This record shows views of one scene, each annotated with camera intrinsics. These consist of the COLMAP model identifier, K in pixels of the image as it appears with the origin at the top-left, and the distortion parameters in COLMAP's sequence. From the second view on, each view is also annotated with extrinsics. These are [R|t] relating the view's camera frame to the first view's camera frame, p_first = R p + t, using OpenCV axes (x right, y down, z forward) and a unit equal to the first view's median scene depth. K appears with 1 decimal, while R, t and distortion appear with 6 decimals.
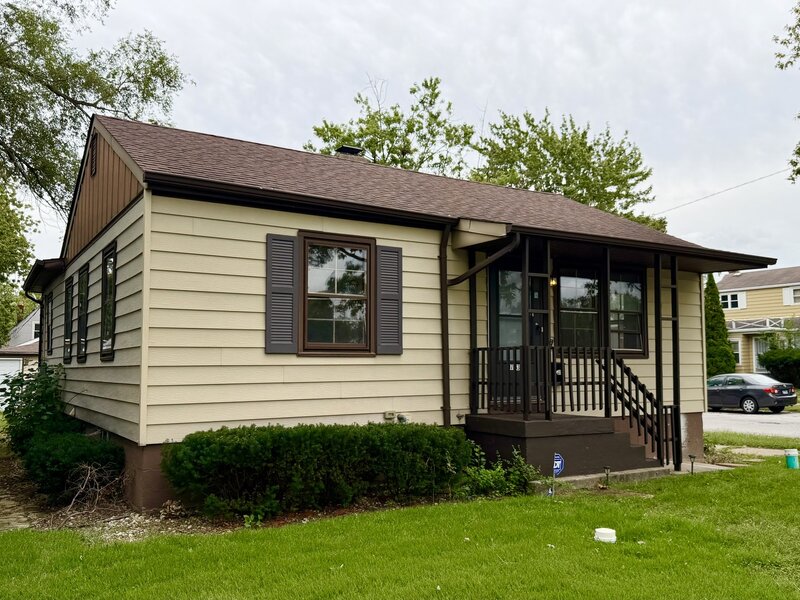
lens RADIAL K [[698.5, 0, 427.1], [0, 698.5, 314.9], [0, 0, 1]] dist [0.129277, -0.222959]
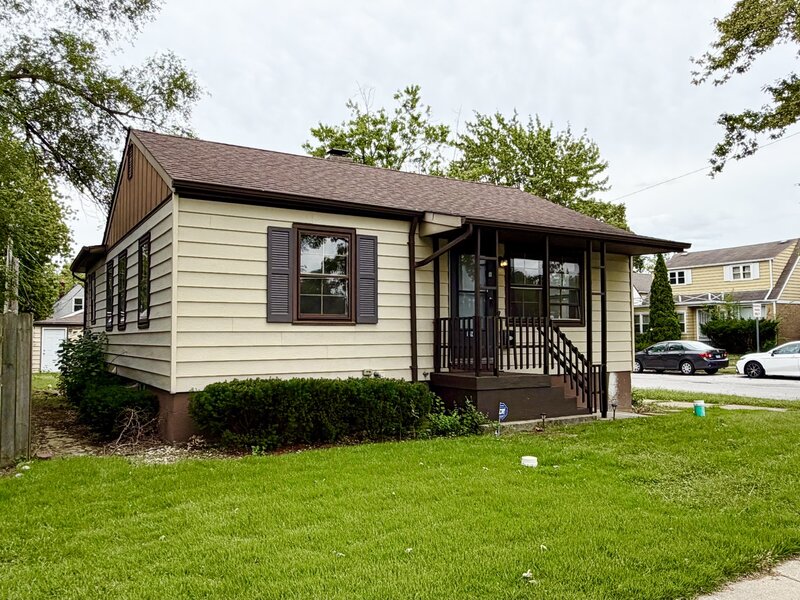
lens RADIAL K [[629.5, 0, 400.0], [0, 629.5, 300.0], [0, 0, 1]] dist [0.005653, 0.003873]
pose [[0.999703, -0.001670, -0.024303, 0.028565], [0.002049, 0.999876, 0.015598, -0.001448], [0.024274, -0.015643, 0.999583, -0.096754]]
